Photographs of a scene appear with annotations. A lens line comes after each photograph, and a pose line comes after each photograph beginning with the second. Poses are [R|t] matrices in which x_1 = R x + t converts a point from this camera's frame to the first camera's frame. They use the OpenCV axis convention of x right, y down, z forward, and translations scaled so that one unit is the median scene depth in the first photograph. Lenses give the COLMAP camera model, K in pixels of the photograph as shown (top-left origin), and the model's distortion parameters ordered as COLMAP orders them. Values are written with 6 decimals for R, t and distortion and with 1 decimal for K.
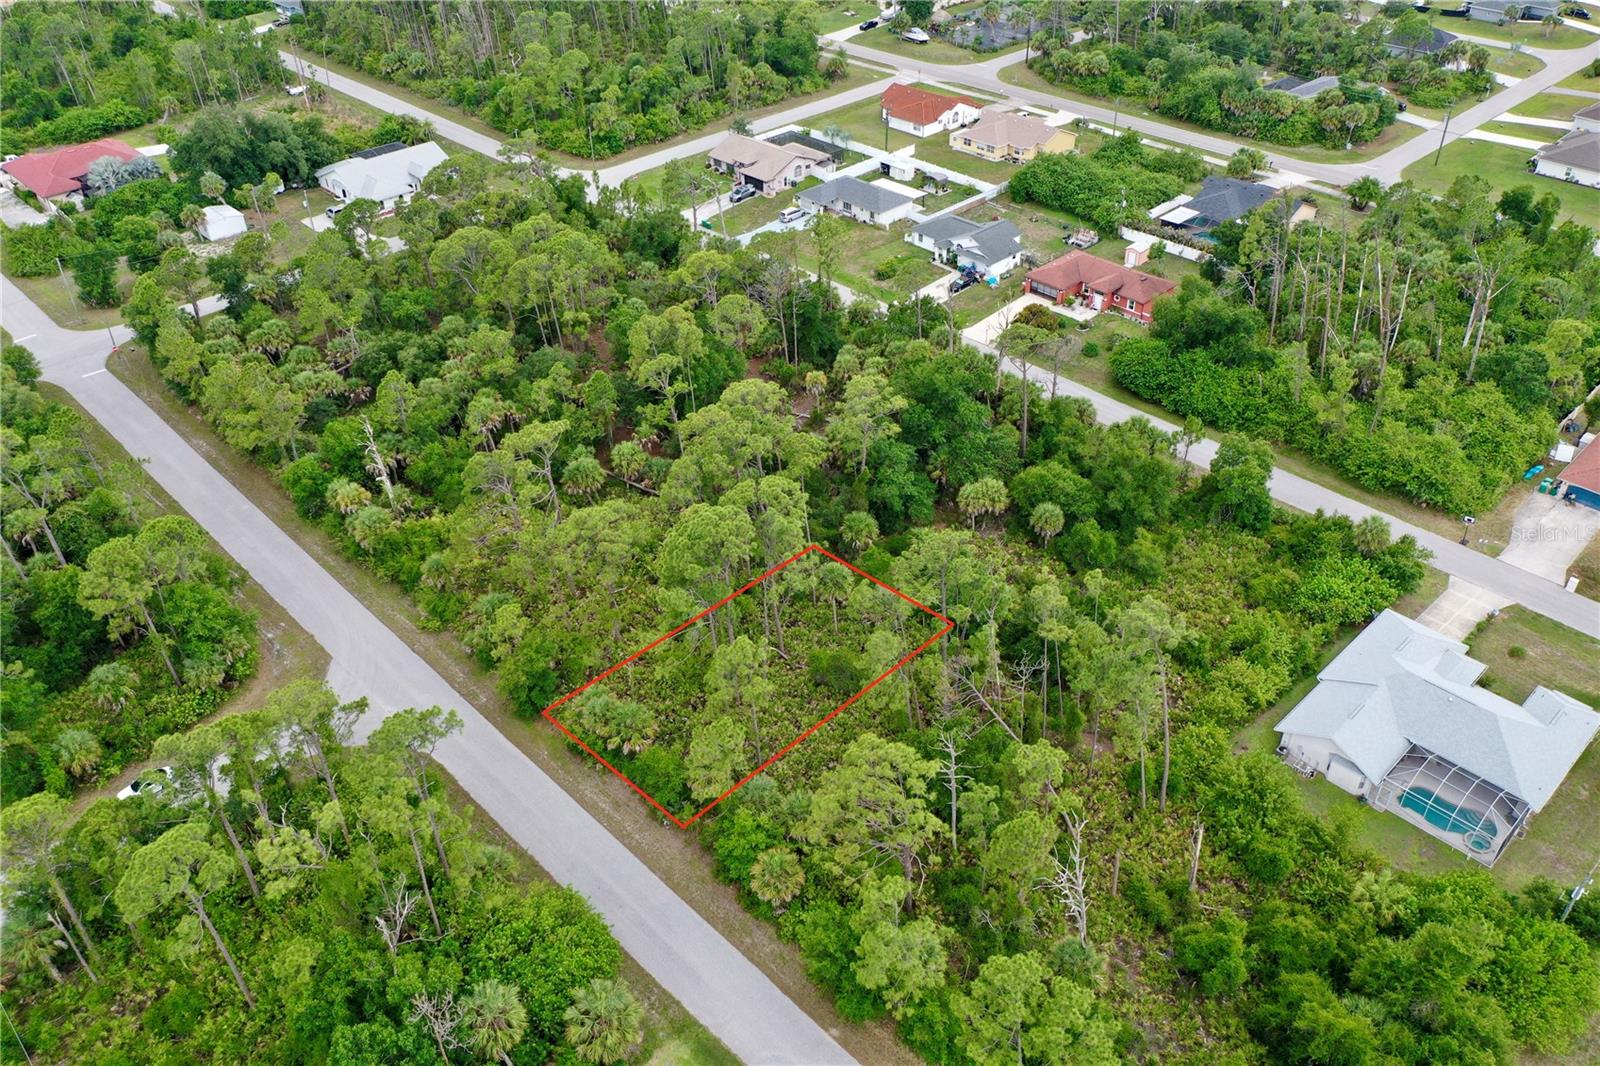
lens RADIAL K [[1259.4, 0, 800.0], [0, 1259.4, 533.0], [0, 0, 1]] dist [-0.001216, -0.008243]
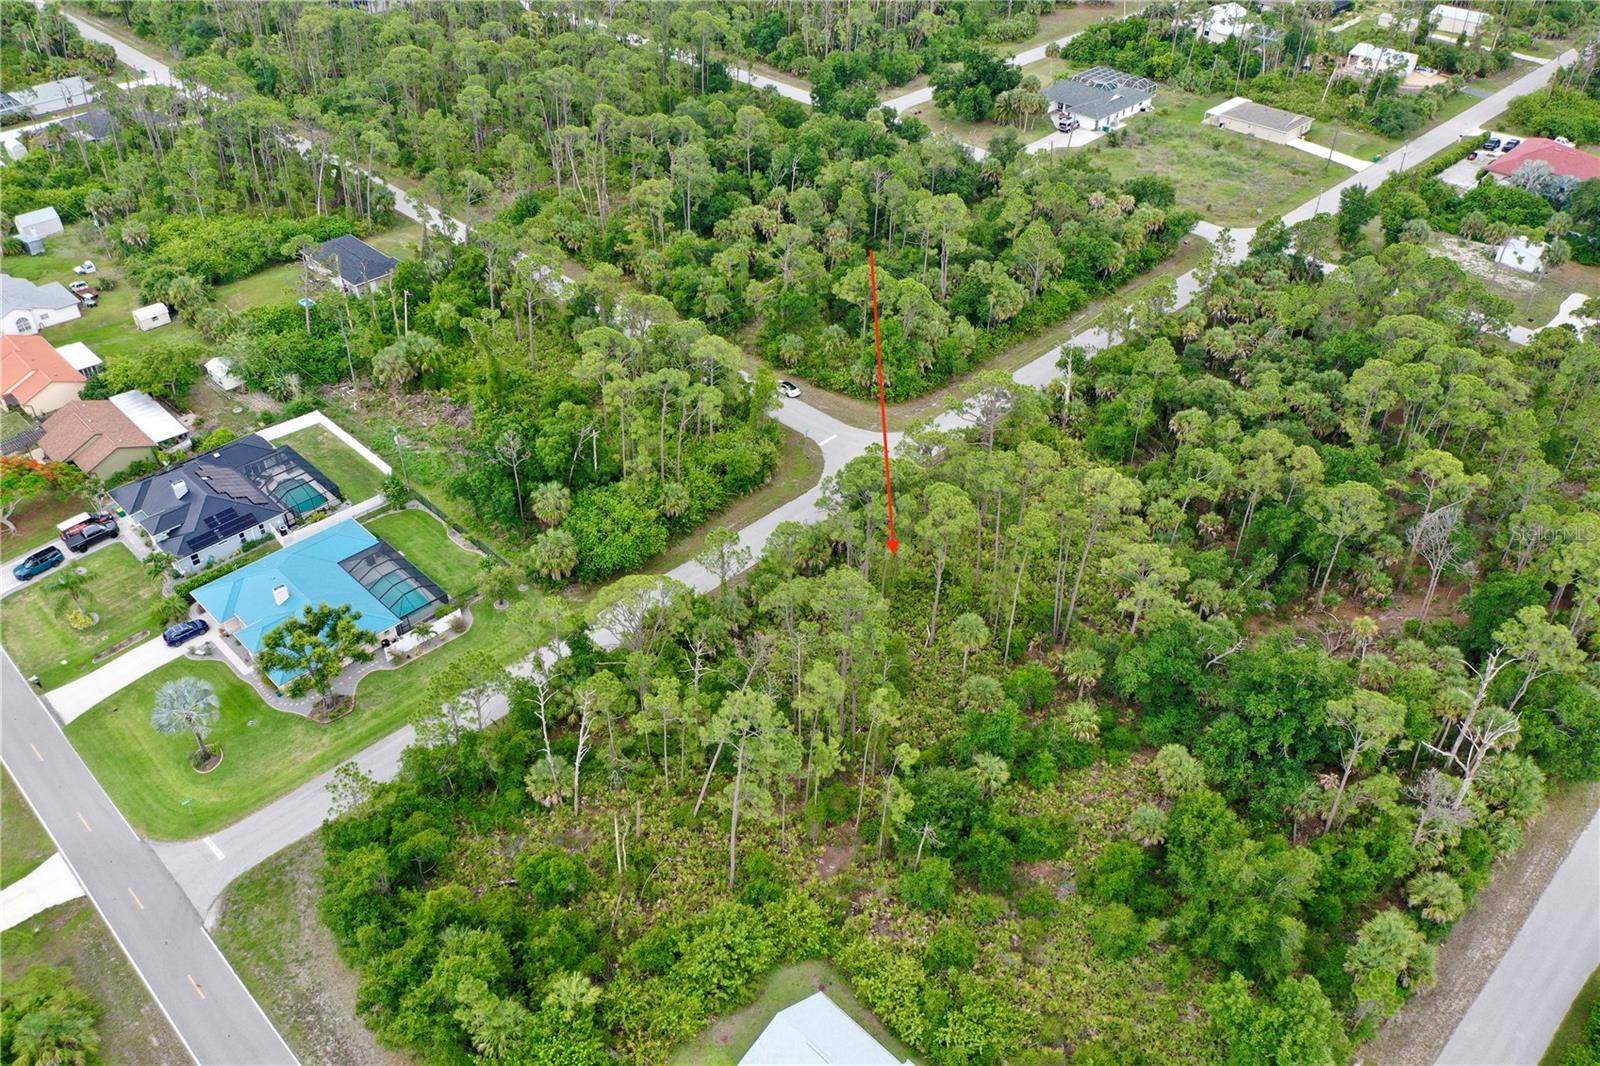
lens RADIAL K [[1259.4, 0, 800.0], [0, 1259.4, 533.0], [0, 0, 1]] dist [-0.001216, -0.008243]
pose [[0.009887, 0.619899, -0.784619, 0.499421], [-0.587070, 0.638791, 0.497288, -0.284388], [0.809476, 0.455710, 0.370240, 0.277954]]
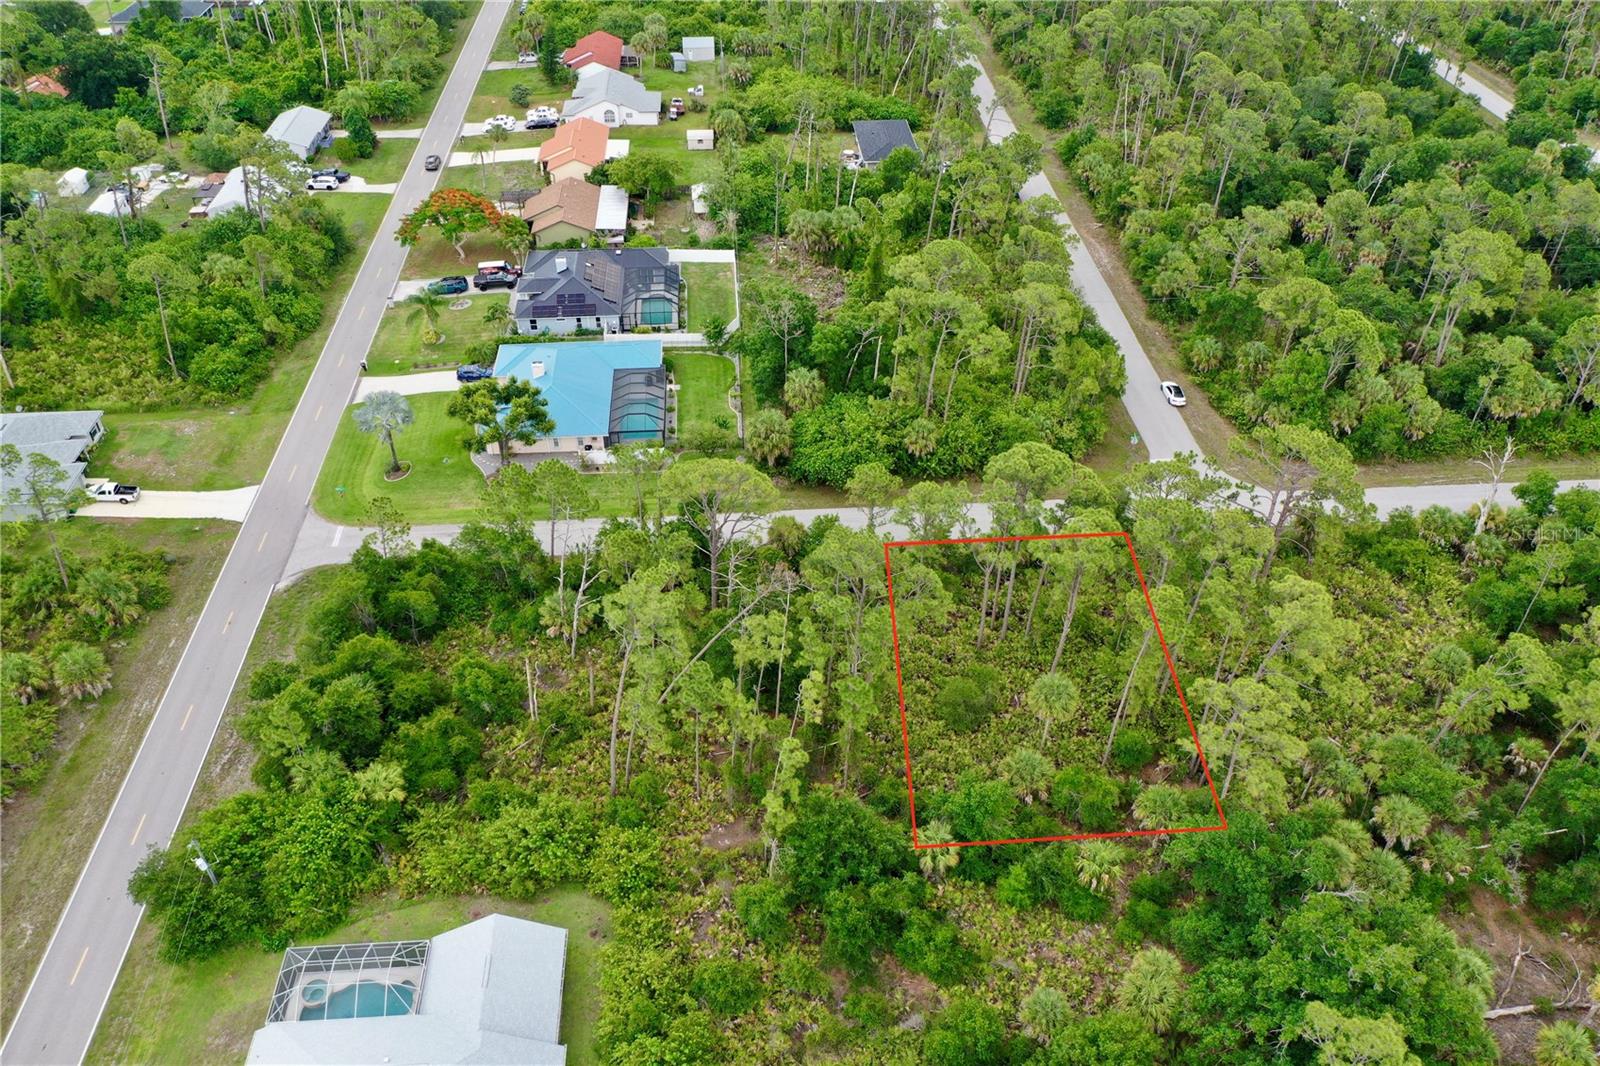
lens RADIAL K [[1259.4, 0, 800.0], [0, 1259.4, 533.0], [0, 0, 1]] dist [-0.001216, -0.008243]
pose [[-0.645444, 0.478101, -0.595669, 0.359102], [-0.444269, 0.399380, 0.801948, -0.369892], [0.621310, 0.782250, -0.045372, 0.521397]]
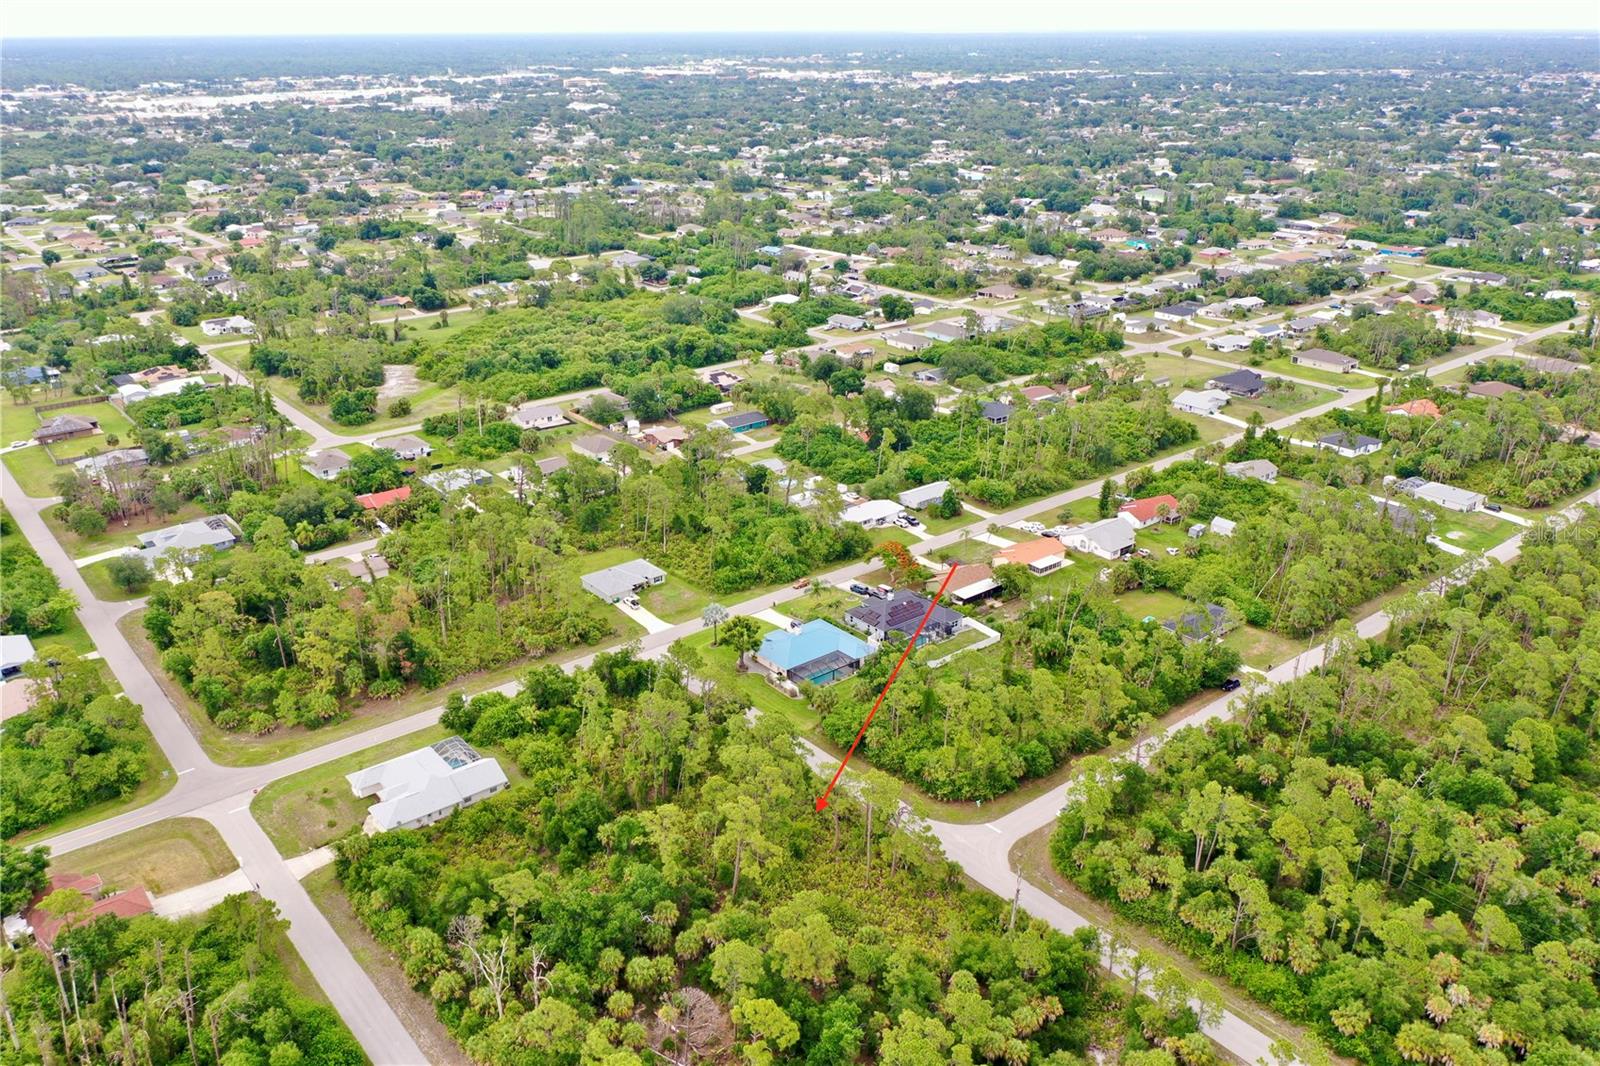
lens RADIAL K [[1259.4, 0, 800.0], [0, 1259.4, 533.0], [0, 0, 1]] dist [-0.001216, -0.008243]
pose [[-0.996330, -0.015181, 0.084233, -0.141990], [0.063583, 0.527529, 0.847154, -0.975874], [-0.057296, 0.849401, -0.524628, 0.951037]]
